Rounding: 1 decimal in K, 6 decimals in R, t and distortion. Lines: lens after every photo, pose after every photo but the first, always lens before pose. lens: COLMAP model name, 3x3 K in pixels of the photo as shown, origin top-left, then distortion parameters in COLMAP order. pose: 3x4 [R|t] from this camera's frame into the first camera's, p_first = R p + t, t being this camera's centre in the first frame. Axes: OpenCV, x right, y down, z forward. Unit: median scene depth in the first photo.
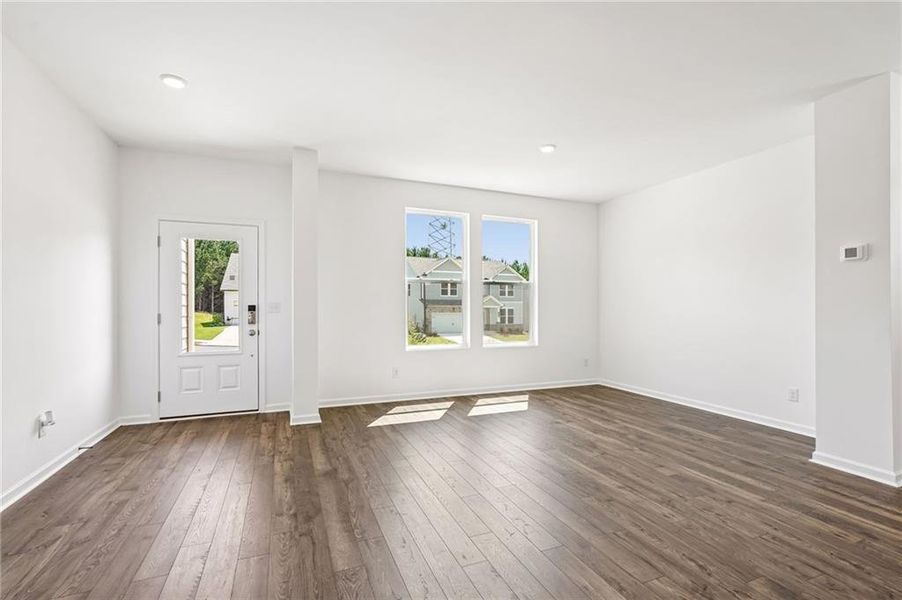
lens RADIAL K [[409.9, 0, 446.0], [0, 409.9, 303.0], [0, 0, 1]] dist [-0.009203, 0.006995]
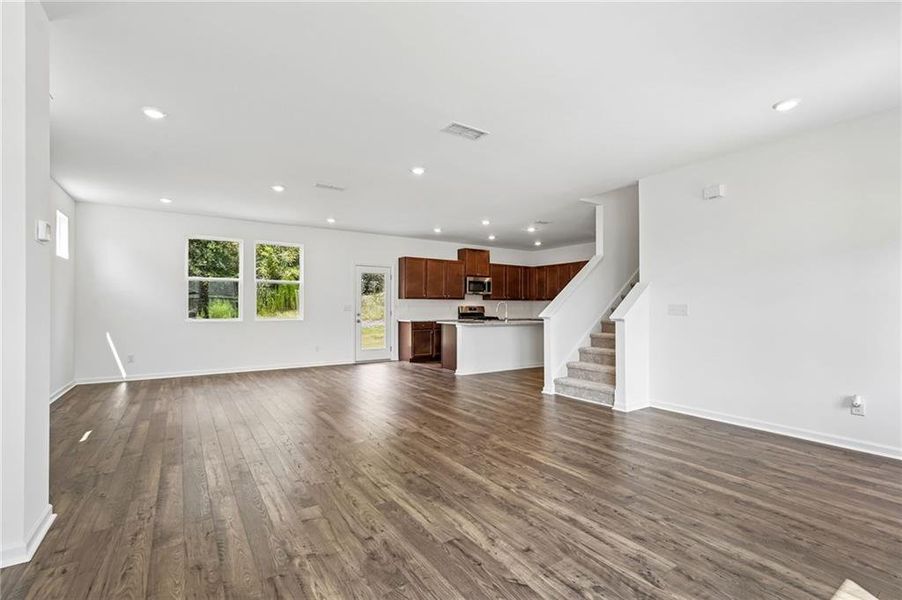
lens RADIAL K [[408.2, 0, 451.4], [0, 408.2, 300.8], [0, 0, 1]] dist [-0.009064, 0.006932]
pose [[-0.977877, -0.009734, -0.208955, 0.370236], [-0.004870, 0.999705, -0.023782, 0.014014], [0.209125, -0.022238, -0.977636, 1.552939]]
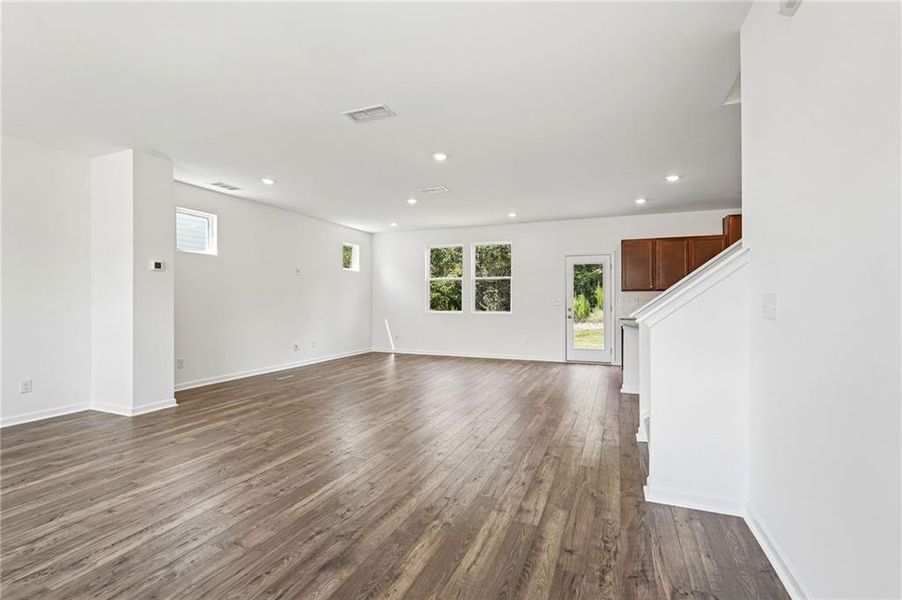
lens RADIAL K [[408.2, 0, 451.4], [0, 408.2, 300.8], [0, 0, 1]] dist [-0.009064, 0.006932]
pose [[-0.718098, -0.003731, 0.695932, -0.703480], [-0.007927, 0.999965, -0.002819, 0.004116], [-0.695897, -0.007541, -0.718102, 1.106722]]
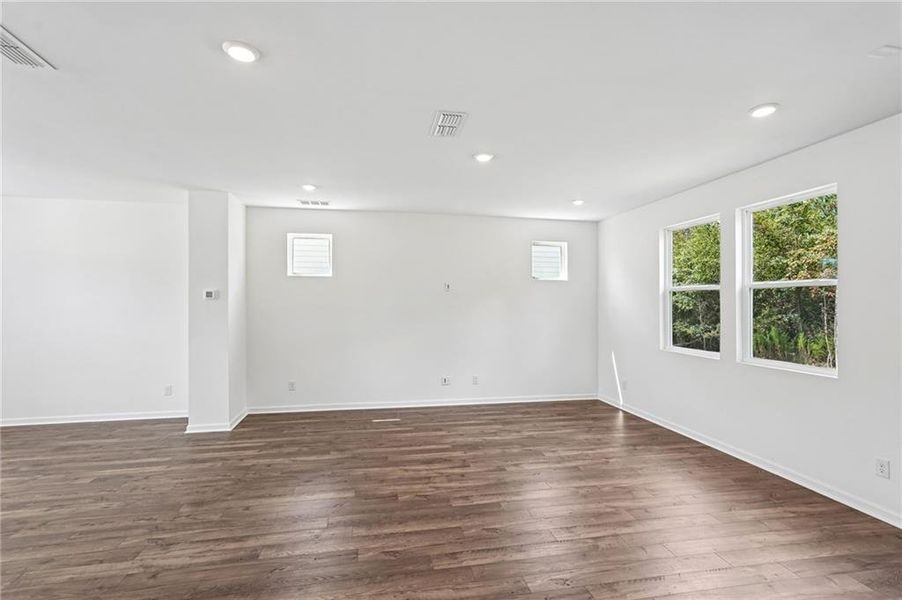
lens RADIAL K [[410.7, 0, 450.6], [0, 410.7, 306.2], [0, 0, 1]] dist [-0.005410, 0.008407]
pose [[0.188656, -0.007132, 0.982017, -0.339405], [-0.010115, 0.999906, 0.009206, -0.084410], [-0.981991, -0.011670, 0.188566, -0.190787]]
